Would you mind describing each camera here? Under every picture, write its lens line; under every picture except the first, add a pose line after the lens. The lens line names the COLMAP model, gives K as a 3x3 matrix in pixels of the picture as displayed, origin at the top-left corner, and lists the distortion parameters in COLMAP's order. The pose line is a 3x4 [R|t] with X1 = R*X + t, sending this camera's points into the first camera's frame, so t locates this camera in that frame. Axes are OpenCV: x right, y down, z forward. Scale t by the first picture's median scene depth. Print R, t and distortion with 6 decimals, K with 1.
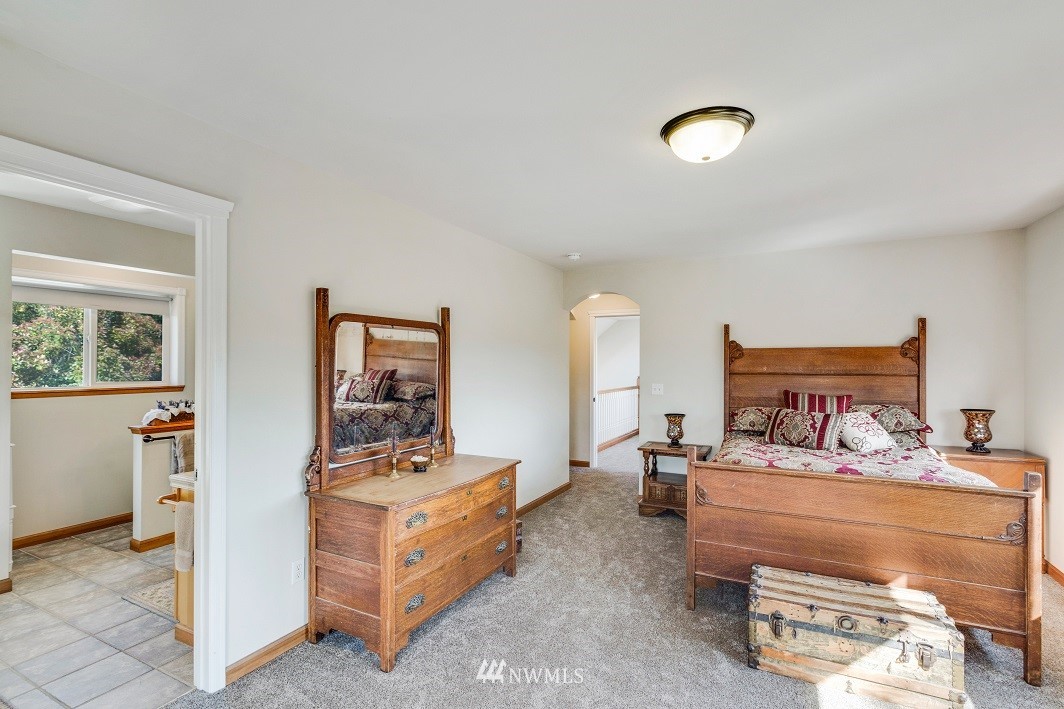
lens RADIAL K [[494.7, 0, 533.3], [0, 494.7, 361.9], [0, 0, 1]] dist [0.001466, 0.001238]
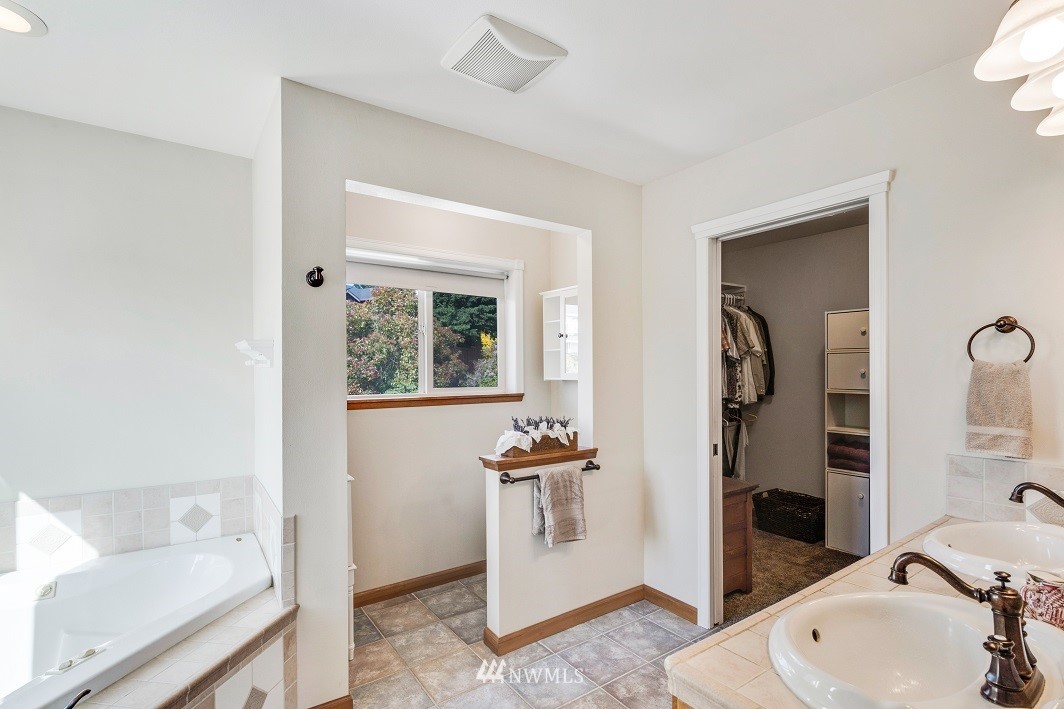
lens RADIAL K [[498.0, 0, 530.4], [0, 498.0, 372.4], [0, 0, 1]] dist [0.001674, 0.000178]
pose [[0.887875, -0.009233, -0.459992, -0.439398], [0.013460, 0.999892, 0.005912, 0.015346], [0.459888, -0.011441, 0.887903, 0.433290]]
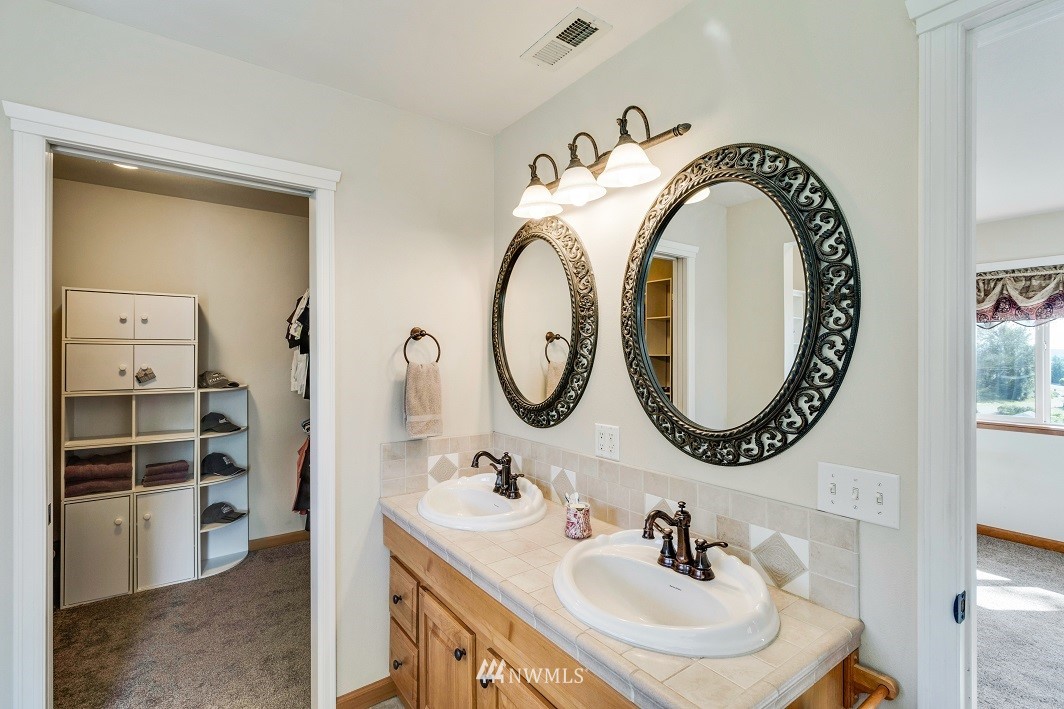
lens RADIAL K [[492.7, 0, 533.7], [0, 492.7, 352.1], [0, 0, 1]] dist [-0.000342, -0.000103]
pose [[0.447513, -0.003846, 0.894269, -0.853995], [-0.002113, 0.999983, 0.005358, -0.010235], [-0.894275, -0.004287, 0.447497, 0.767850]]
